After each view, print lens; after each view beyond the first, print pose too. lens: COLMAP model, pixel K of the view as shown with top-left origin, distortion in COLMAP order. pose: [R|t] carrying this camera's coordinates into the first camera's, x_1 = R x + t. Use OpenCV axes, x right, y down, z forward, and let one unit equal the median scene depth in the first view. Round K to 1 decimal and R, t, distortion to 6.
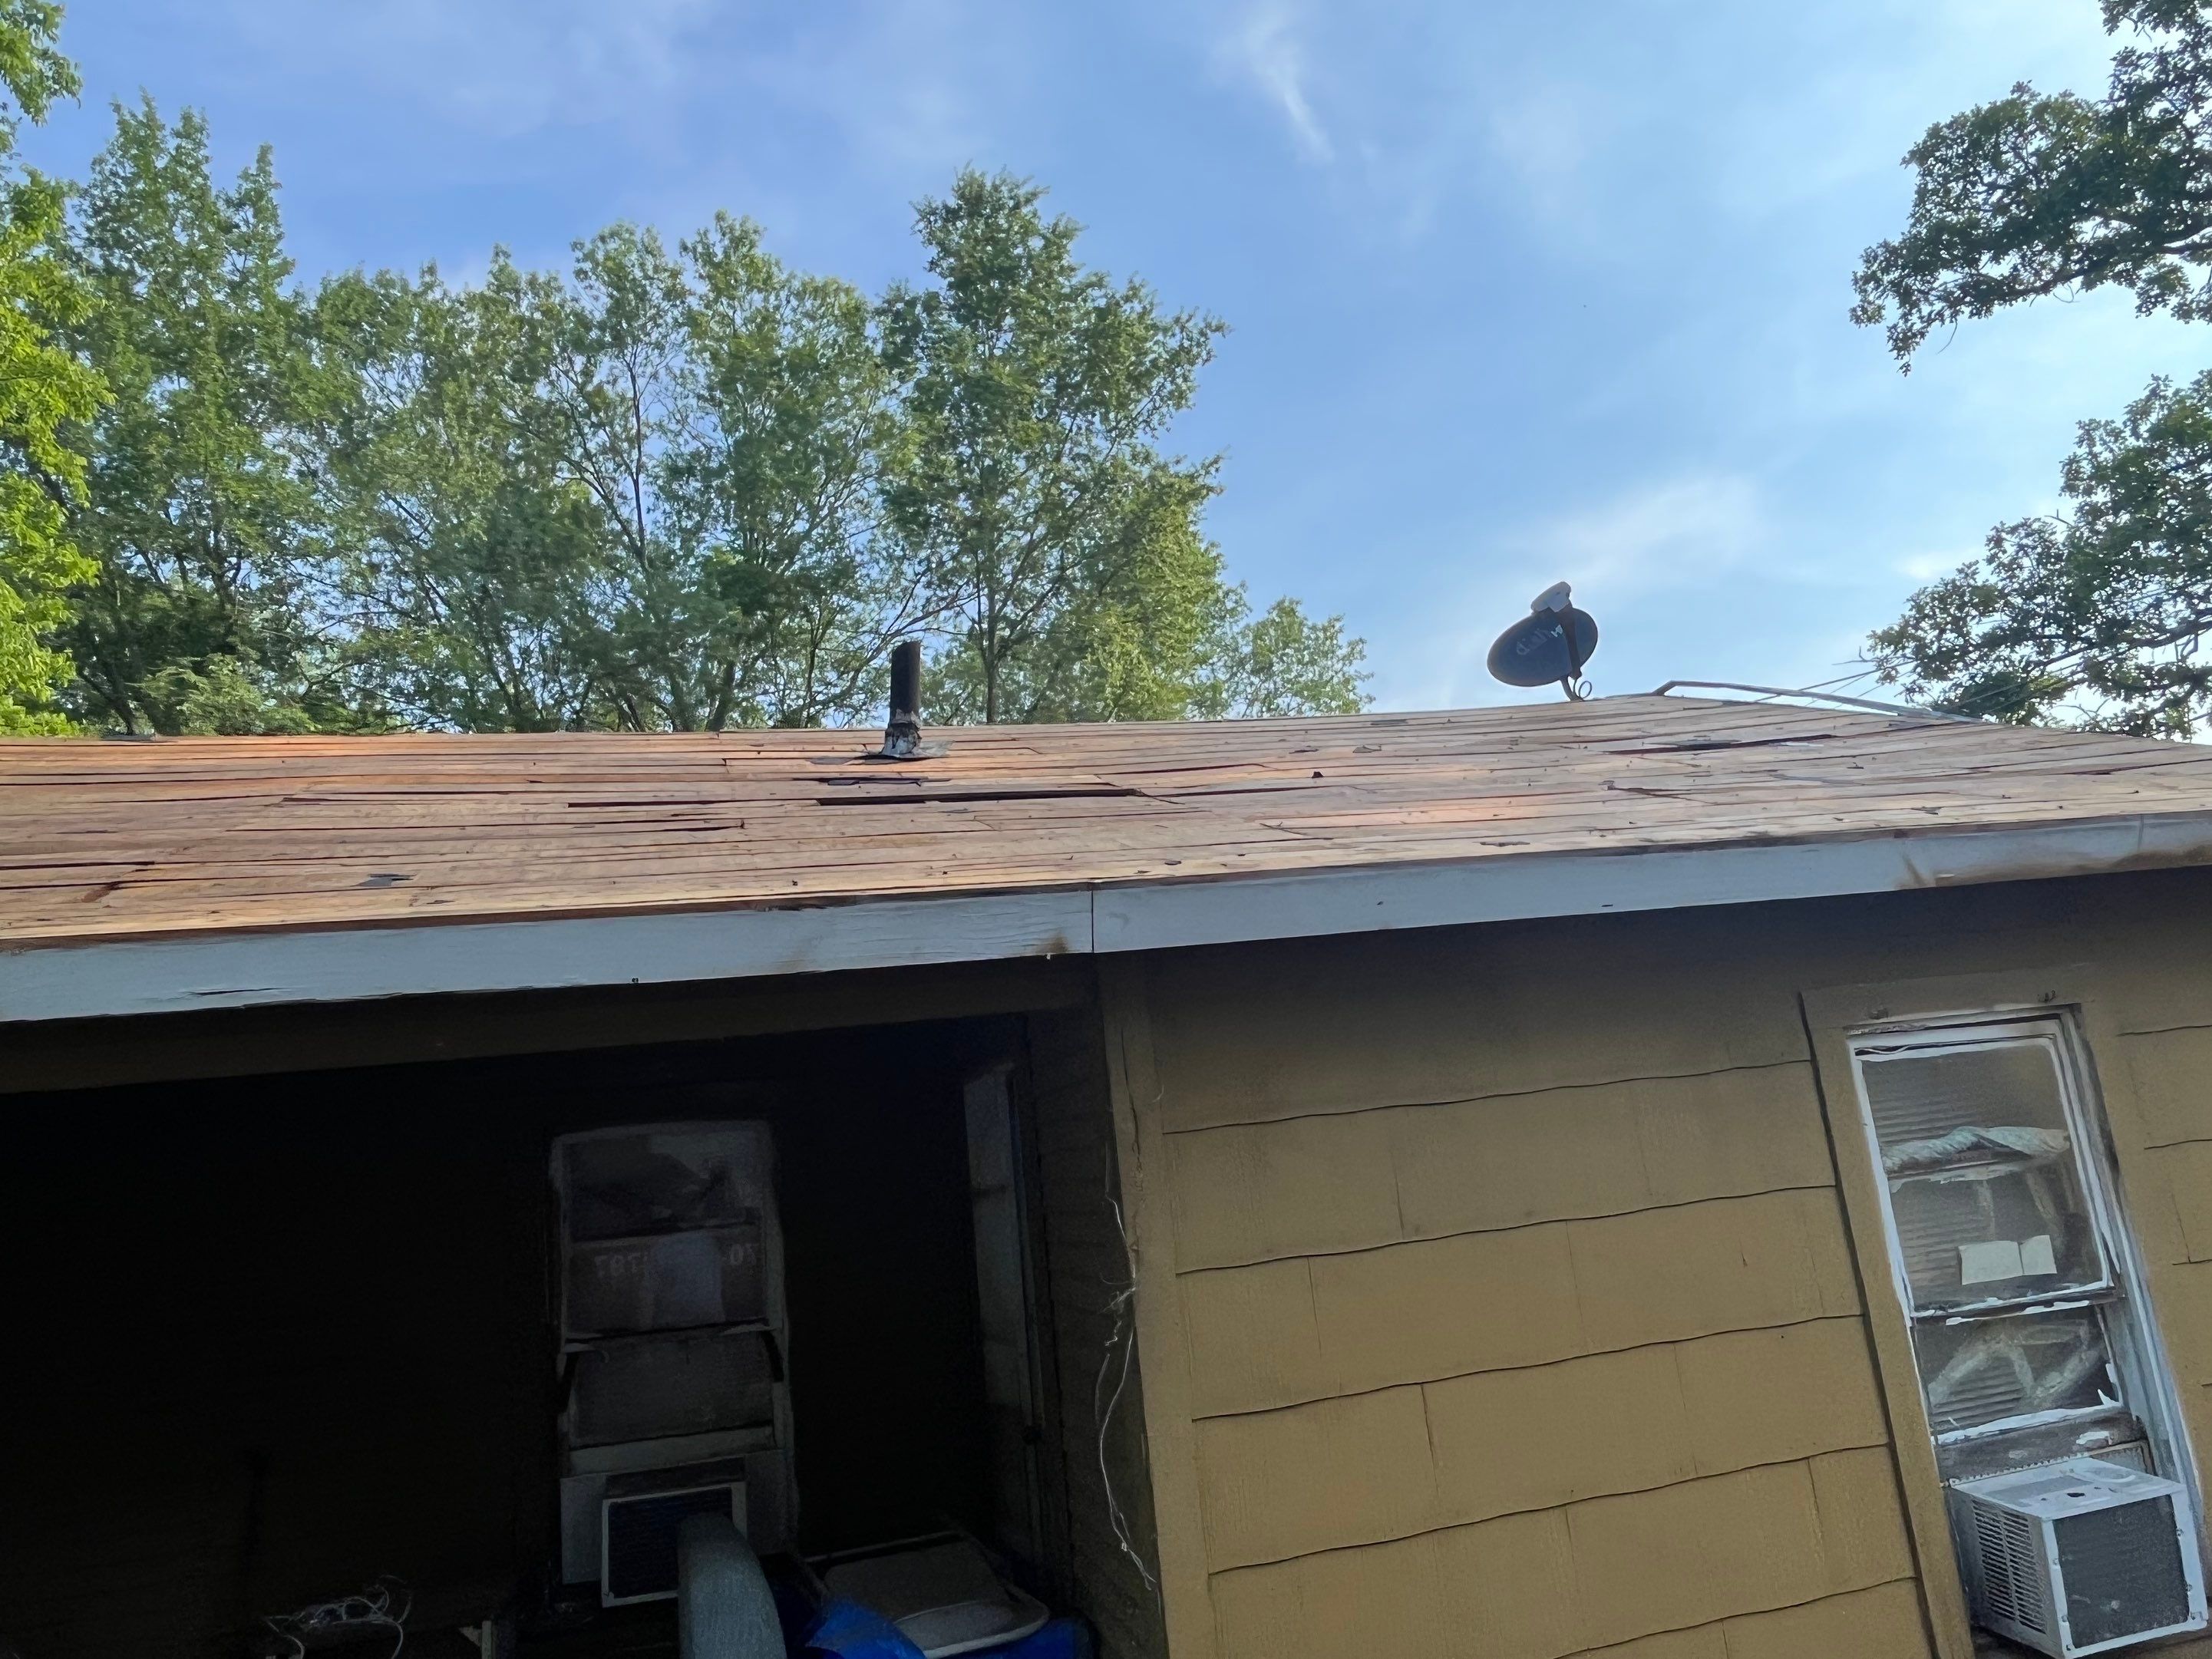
lens RADIAL K [[1472.0, 0, 1099.8], [0, 1472.0, 823.7], [0, 0, 1]] dist [0.003932, -0.007275]
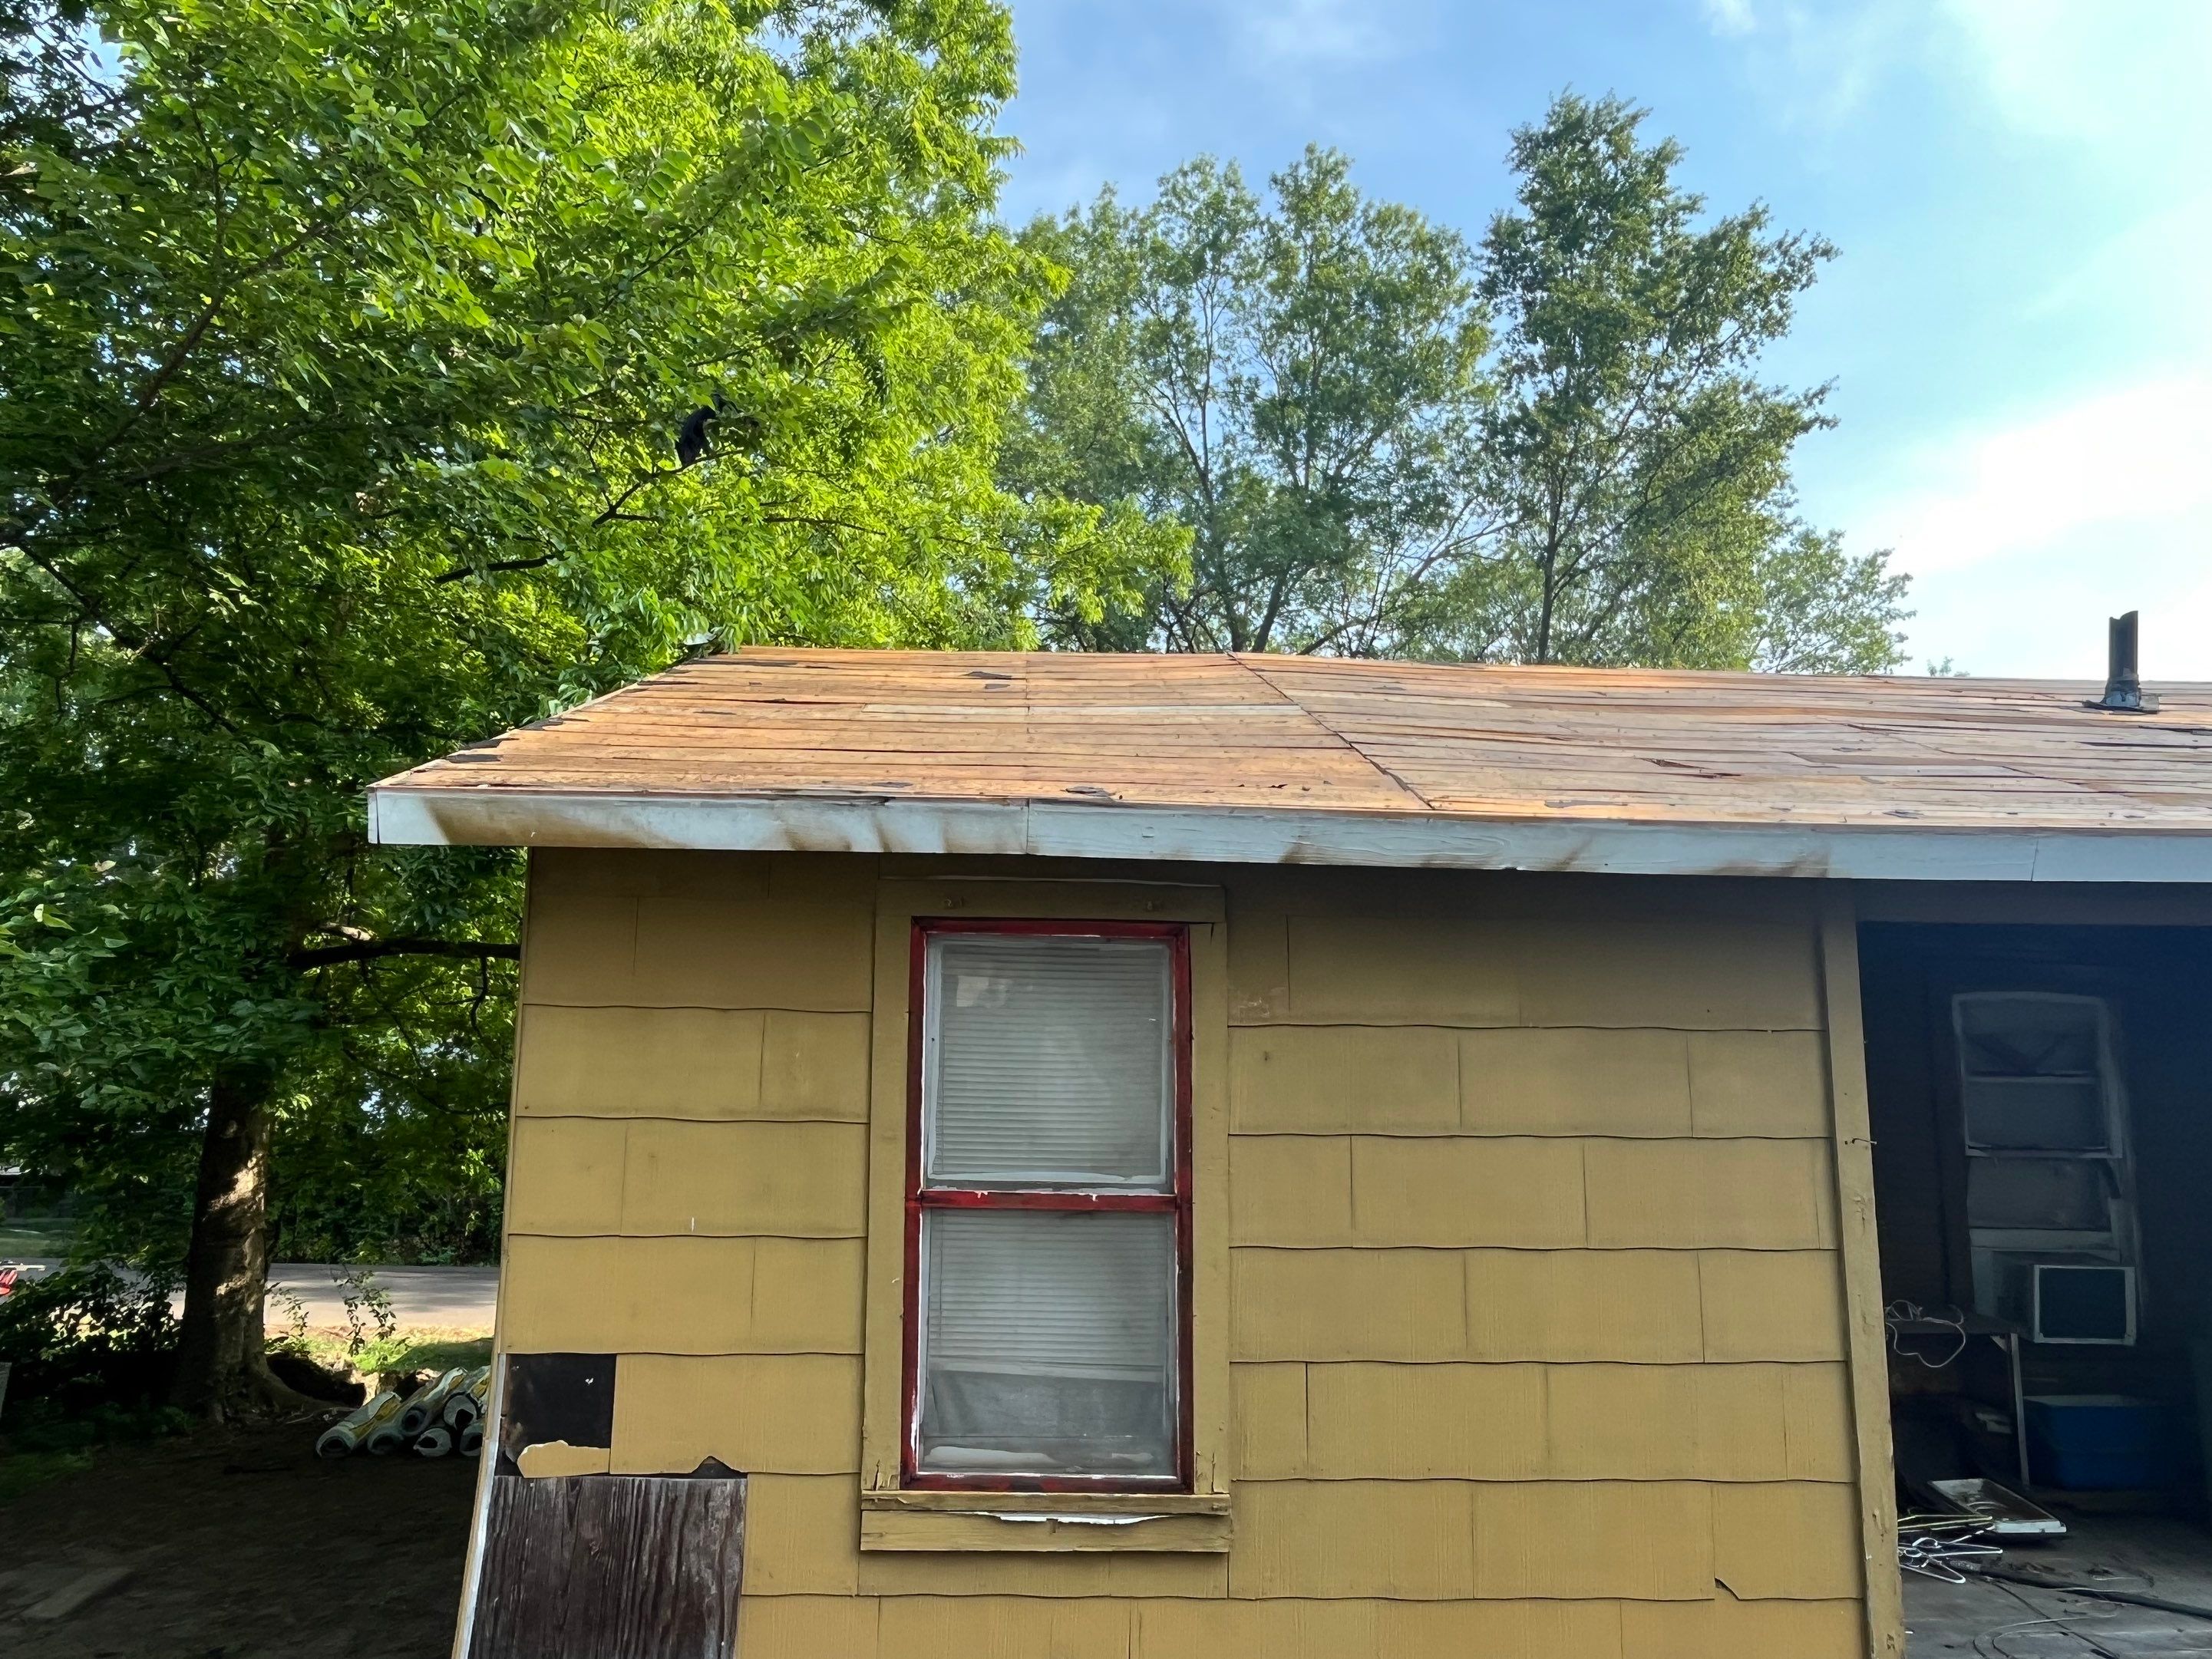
lens RADIAL K [[1472.0, 0, 1098.3], [0, 1472.0, 832.7], [0, 0, 1]] dist [0.003932, -0.007275]
pose [[0.973032, 0.069762, -0.219867, -0.202132], [-0.055463, 0.995965, 0.070557, 0.005025], [0.223902, -0.056460, 0.972975, -0.104795]]
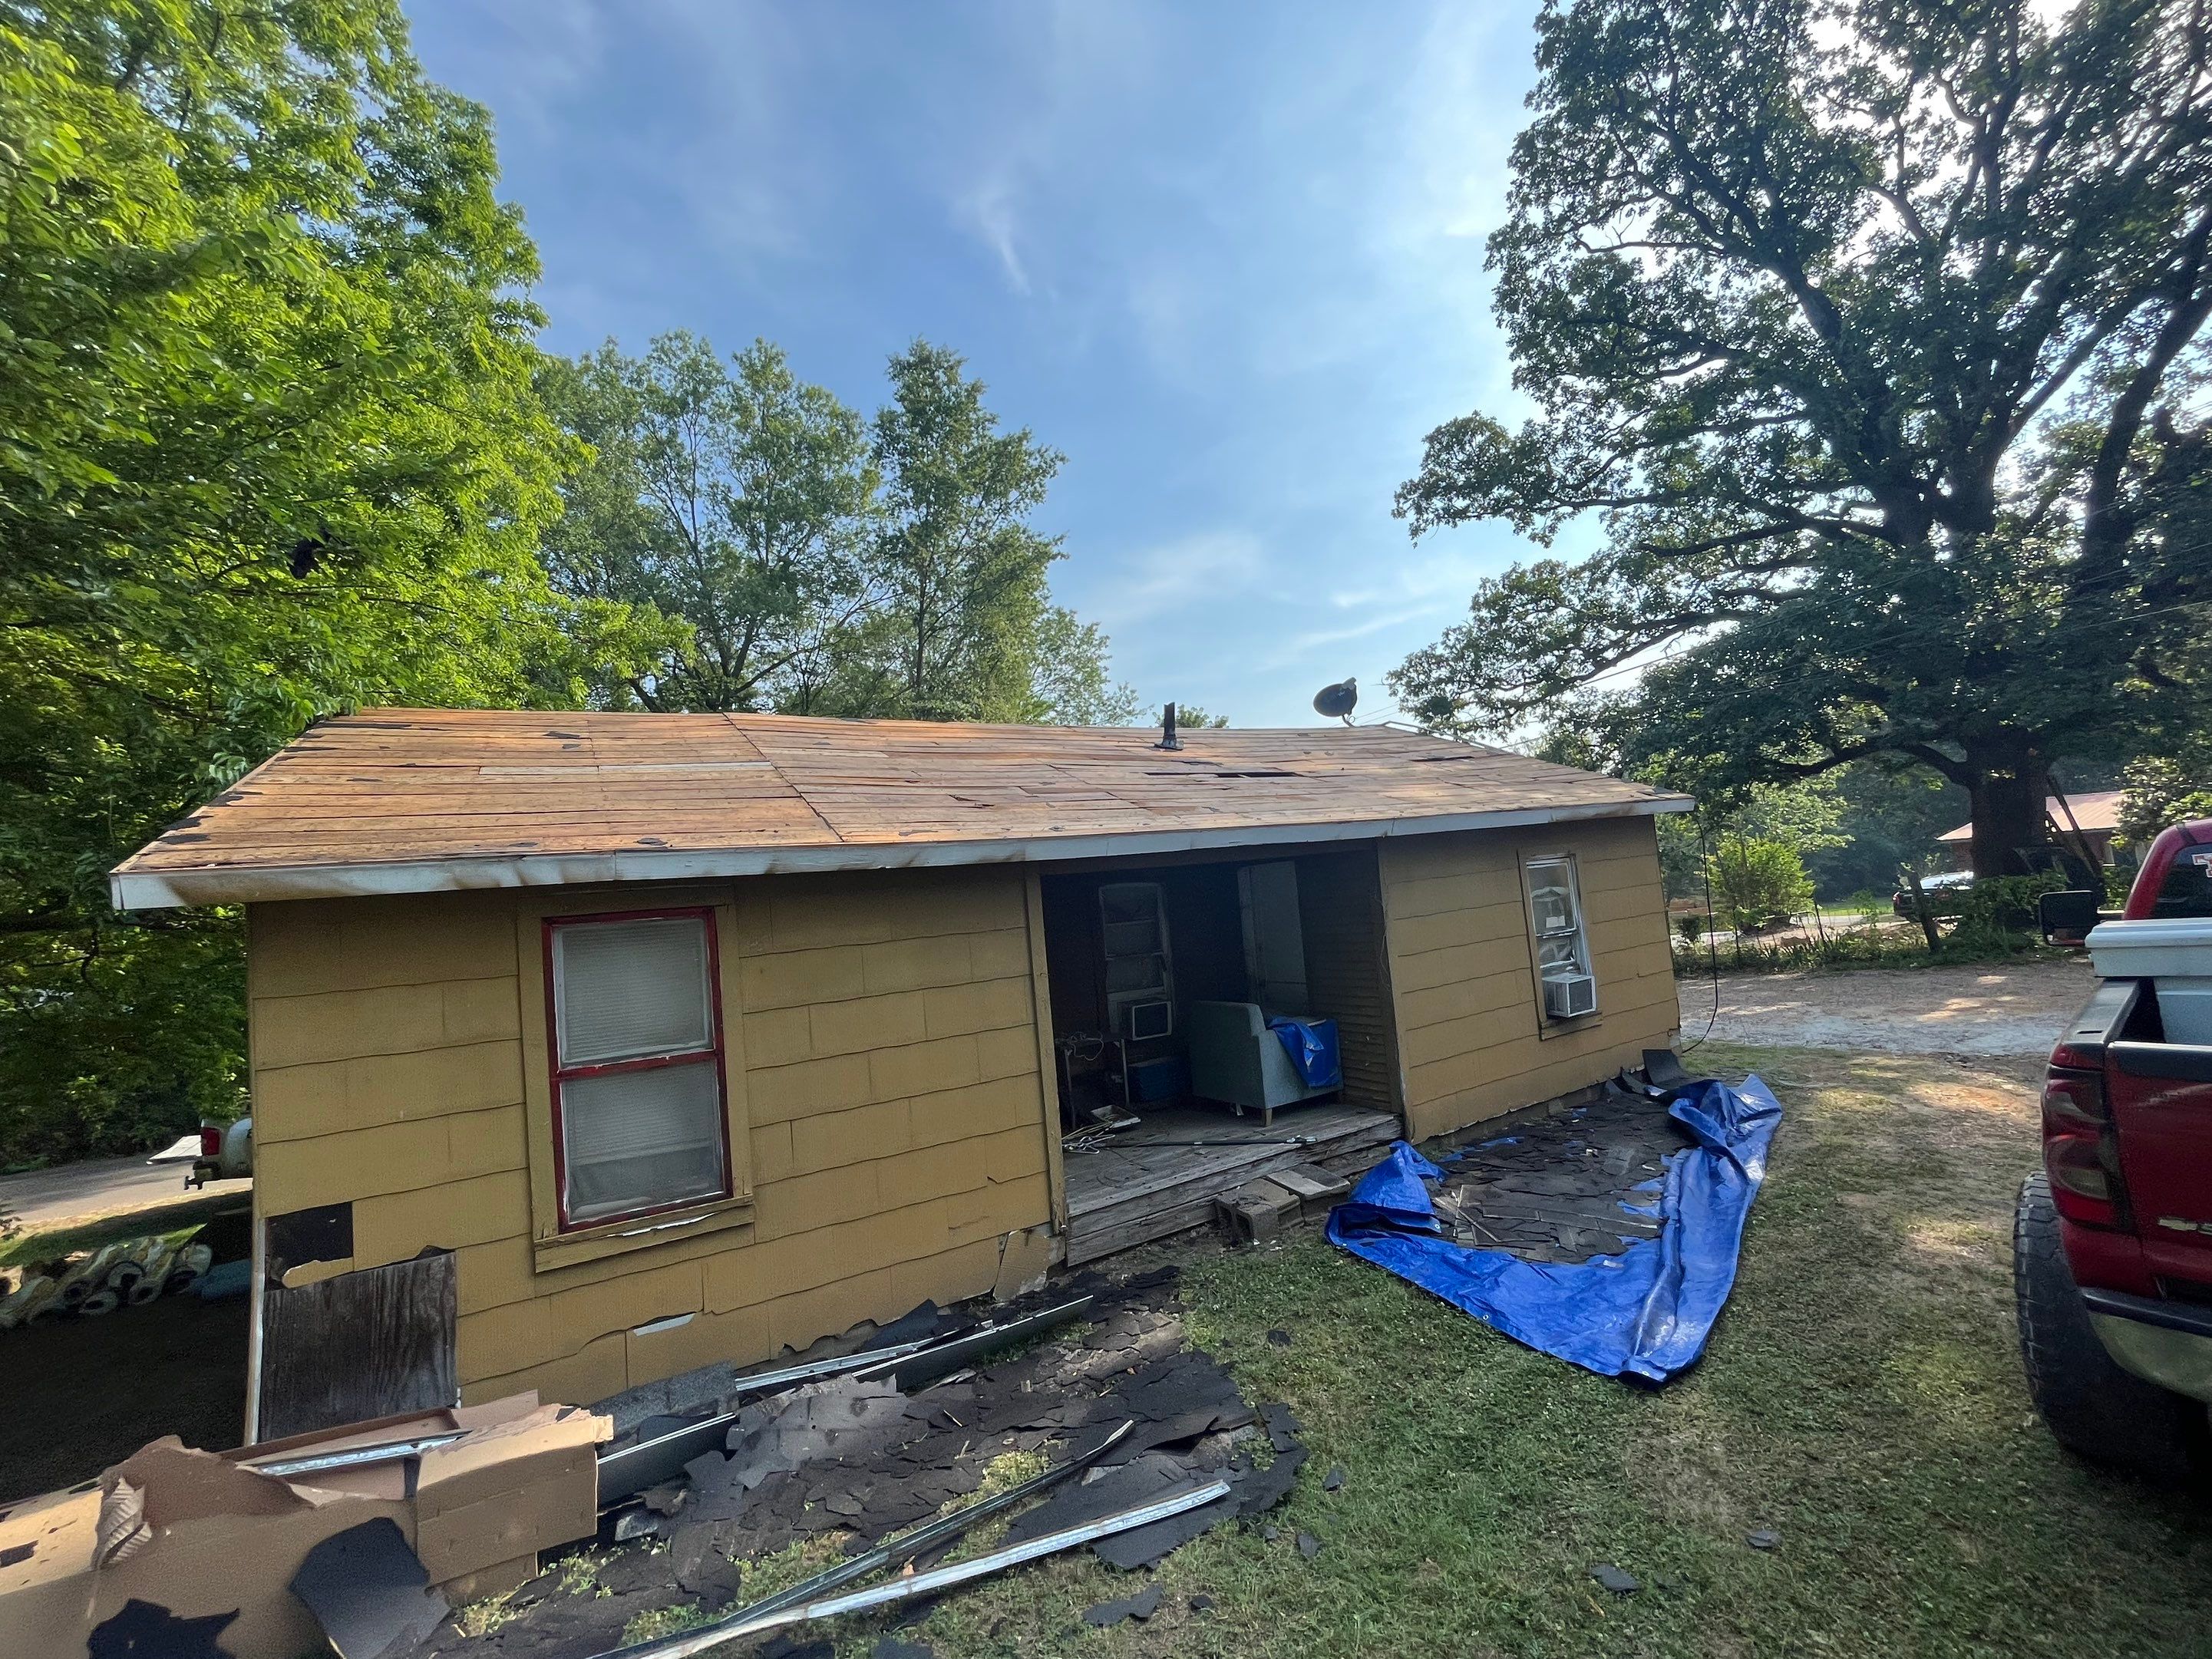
lens RADIAL K [[900.7, 0, 1113.1], [0, 900.7, 832.5], [0, 0, 1]] dist [-0.005289, 0.000715]
pose [[0.961503, 0.029240, 0.273233, -0.198575], [-0.061967, 0.991783, 0.111925, -0.020372], [-0.267715, -0.124547, 0.955414, -0.153615]]
